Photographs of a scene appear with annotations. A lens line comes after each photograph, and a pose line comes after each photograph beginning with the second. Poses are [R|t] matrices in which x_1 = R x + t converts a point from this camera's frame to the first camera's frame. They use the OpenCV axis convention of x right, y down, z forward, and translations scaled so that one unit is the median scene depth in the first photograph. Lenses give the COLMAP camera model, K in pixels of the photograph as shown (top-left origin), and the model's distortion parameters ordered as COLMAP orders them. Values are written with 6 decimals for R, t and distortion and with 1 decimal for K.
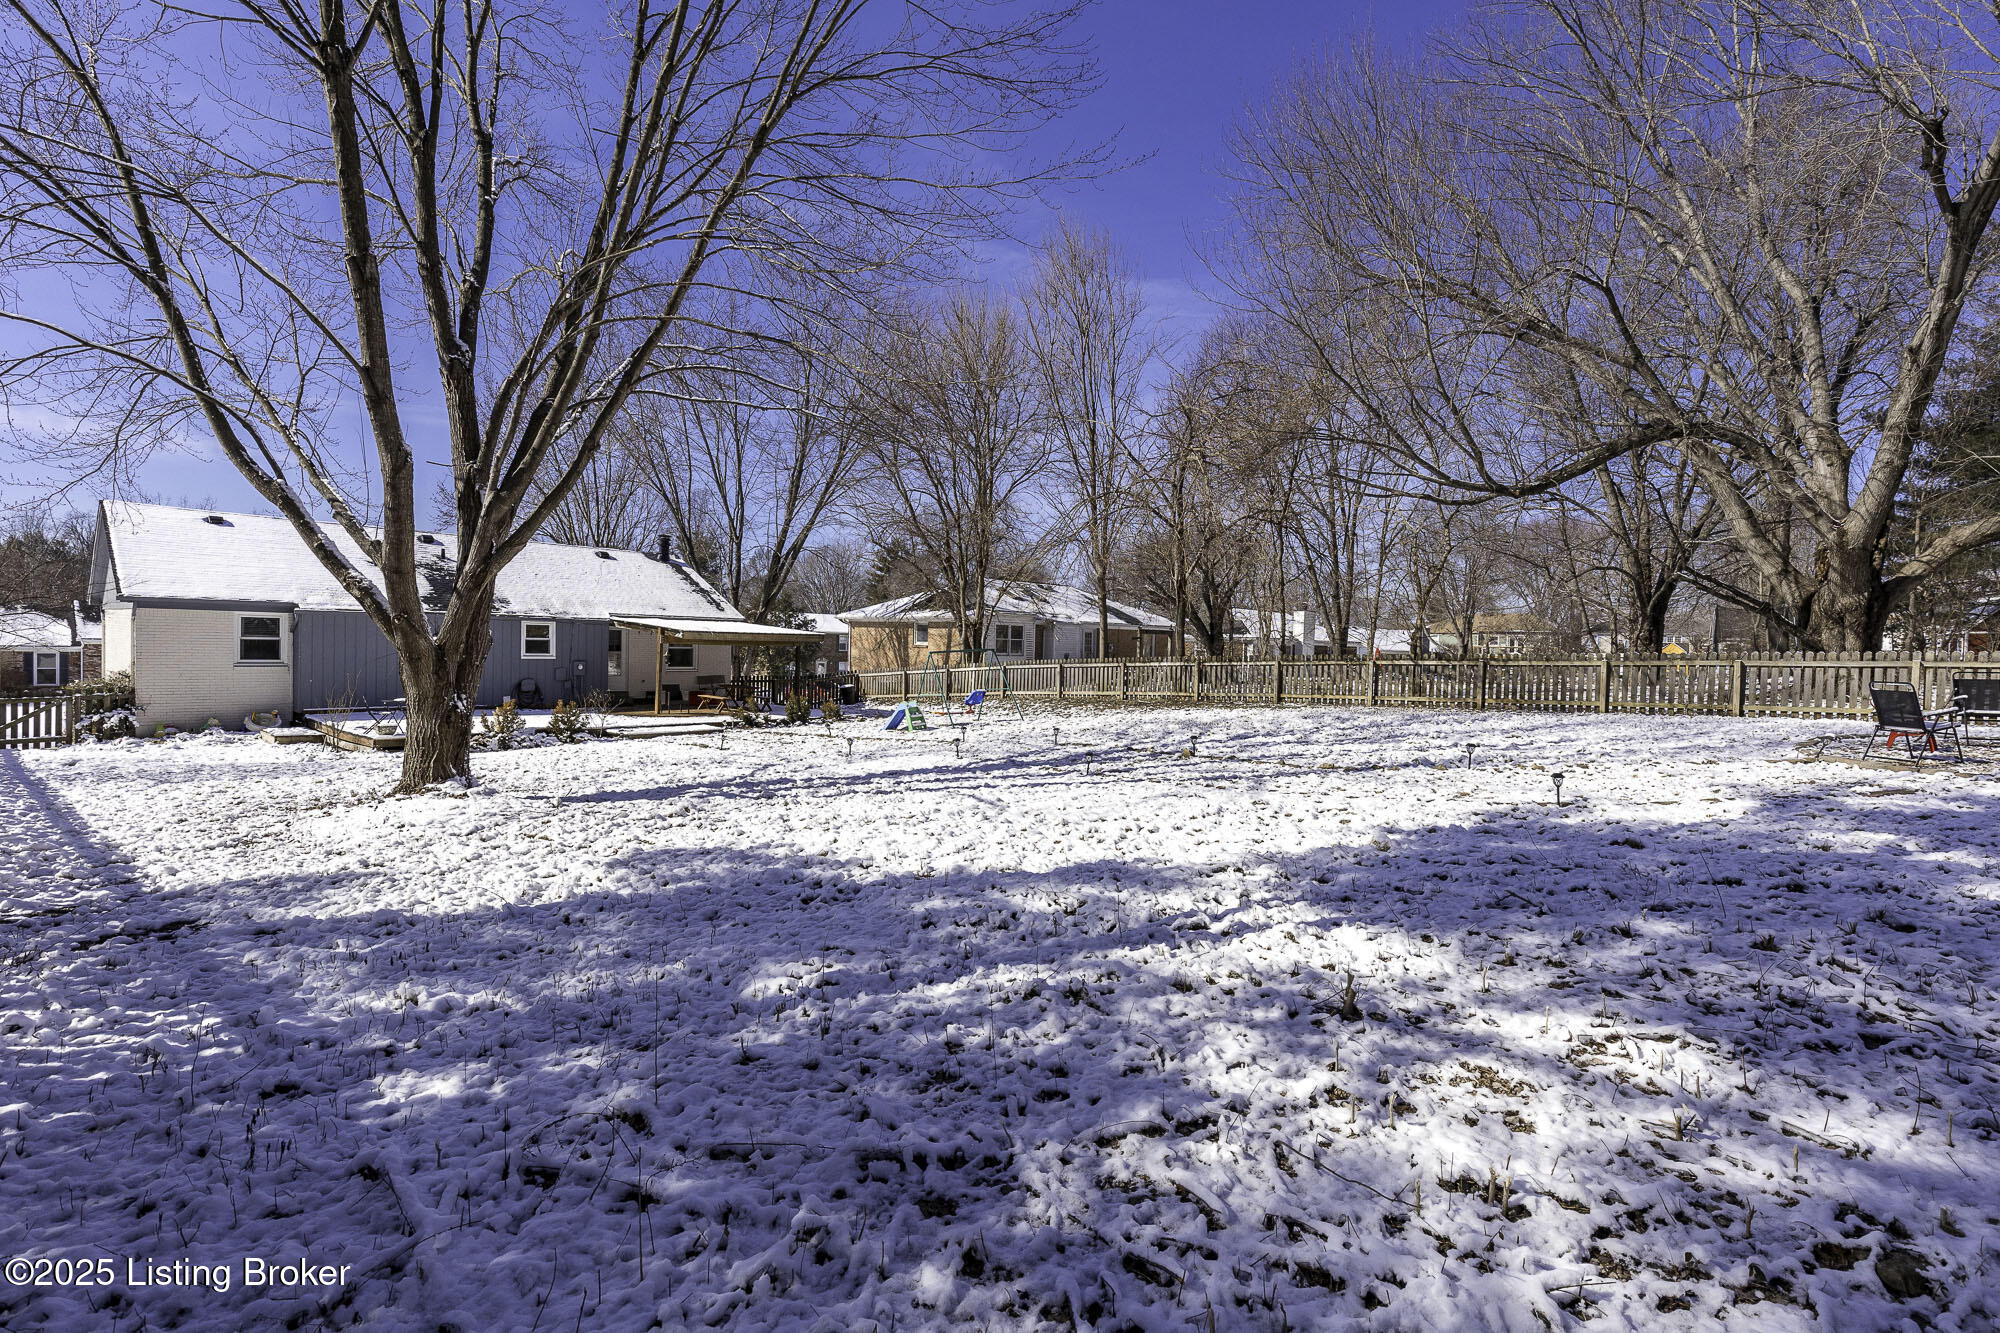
lens RADIAL K [[942.0, 0, 995.5], [0, 942.0, 666.6], [0, 0, 1]] dist [0.004418, 0.000825]
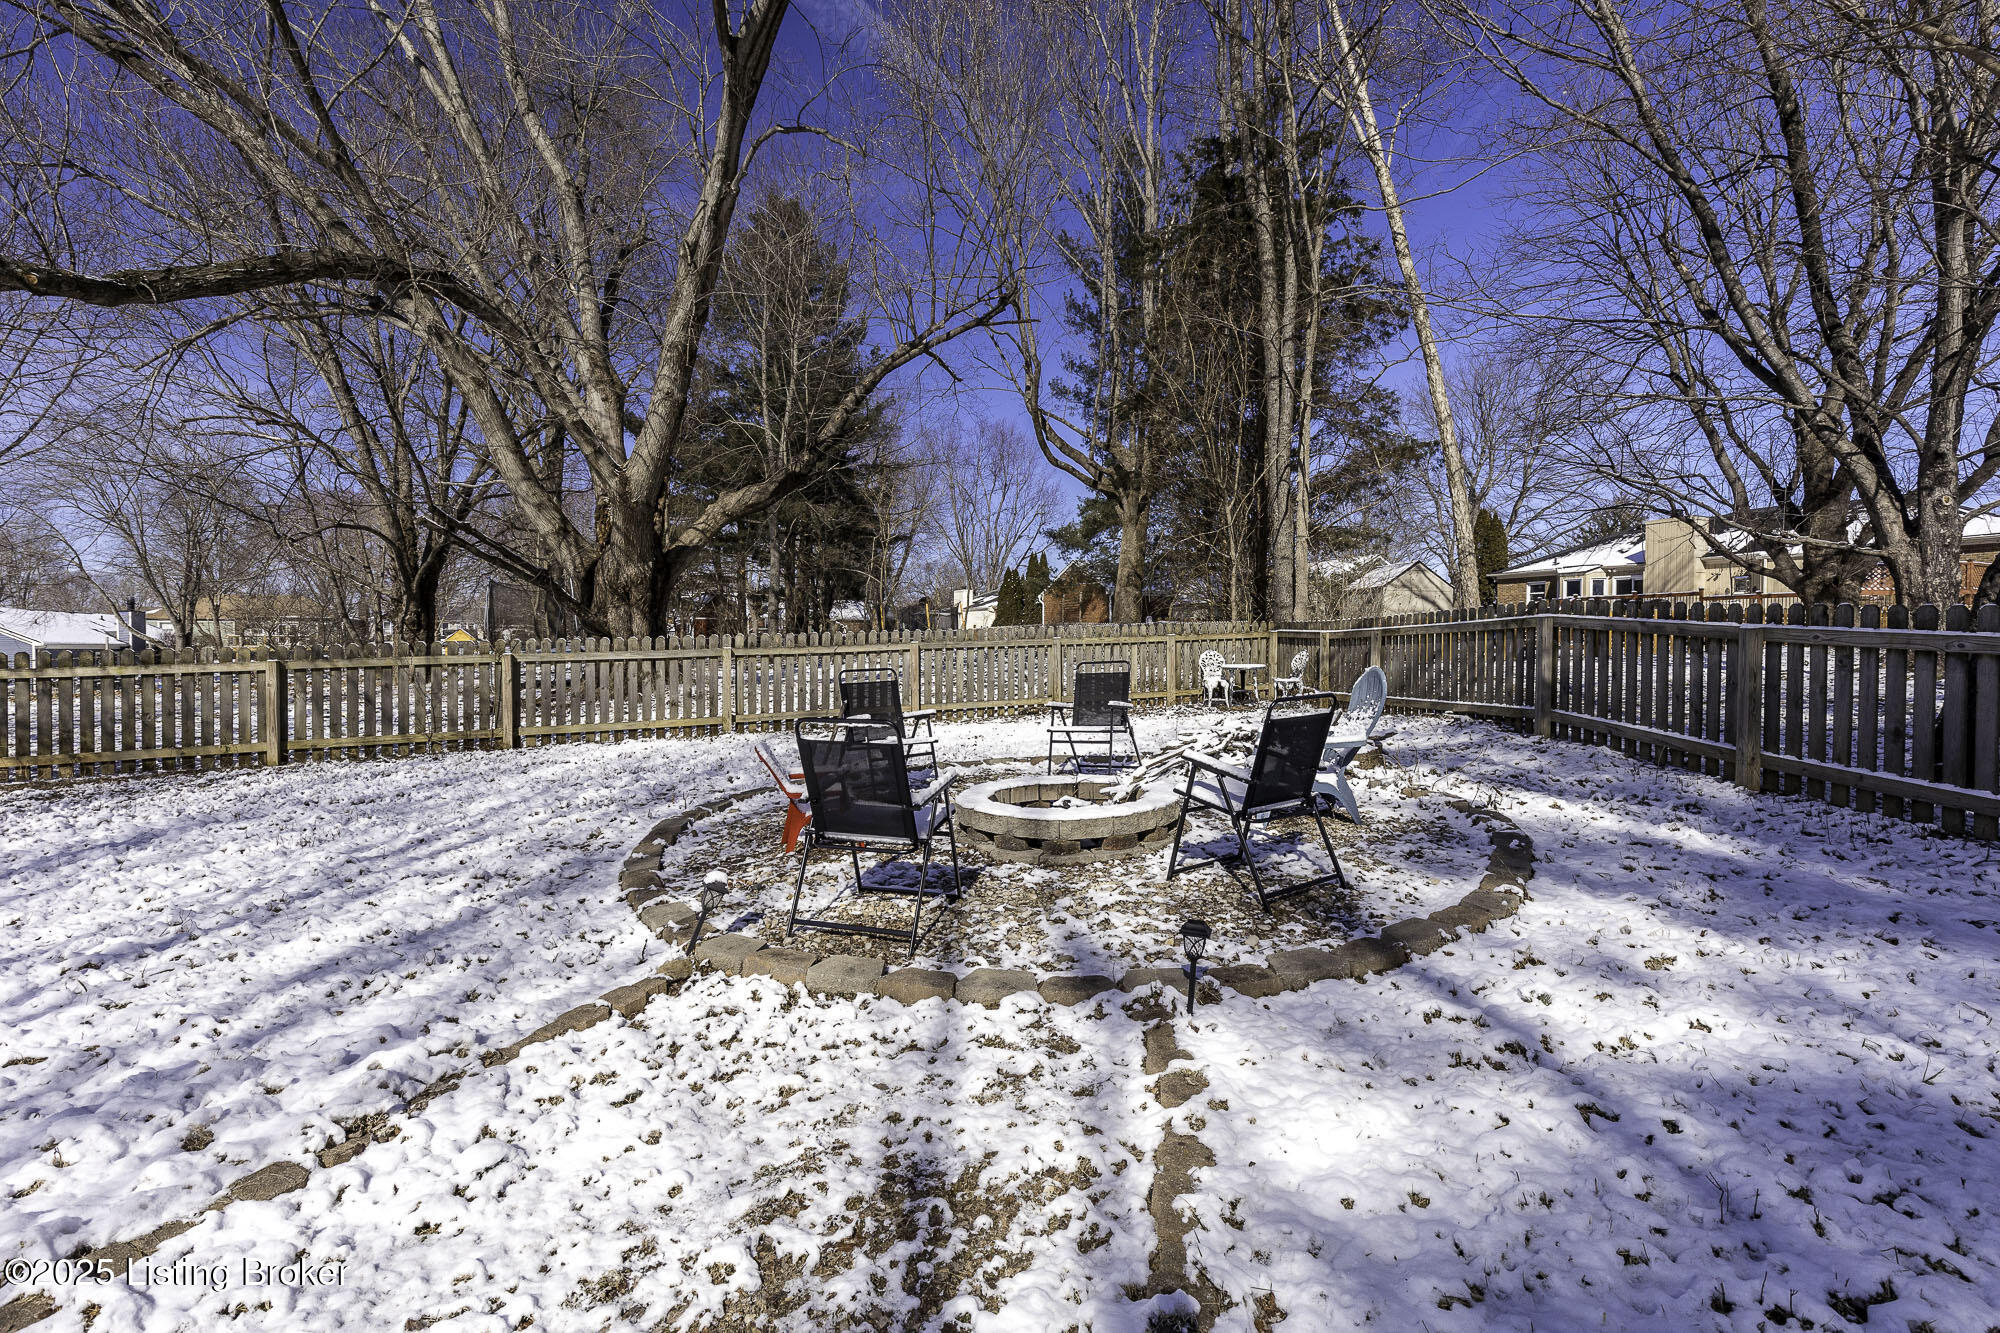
lens RADIAL K [[942.0, 0, 995.5], [0, 942.0, 666.6], [0, 0, 1]] dist [0.004418, 0.000825]
pose [[0.427604, -0.041591, 0.903009, 0.320560], [0.030715, 0.999033, 0.031469, -0.006199], [-0.903444, 0.014279, 0.428468, 0.394175]]
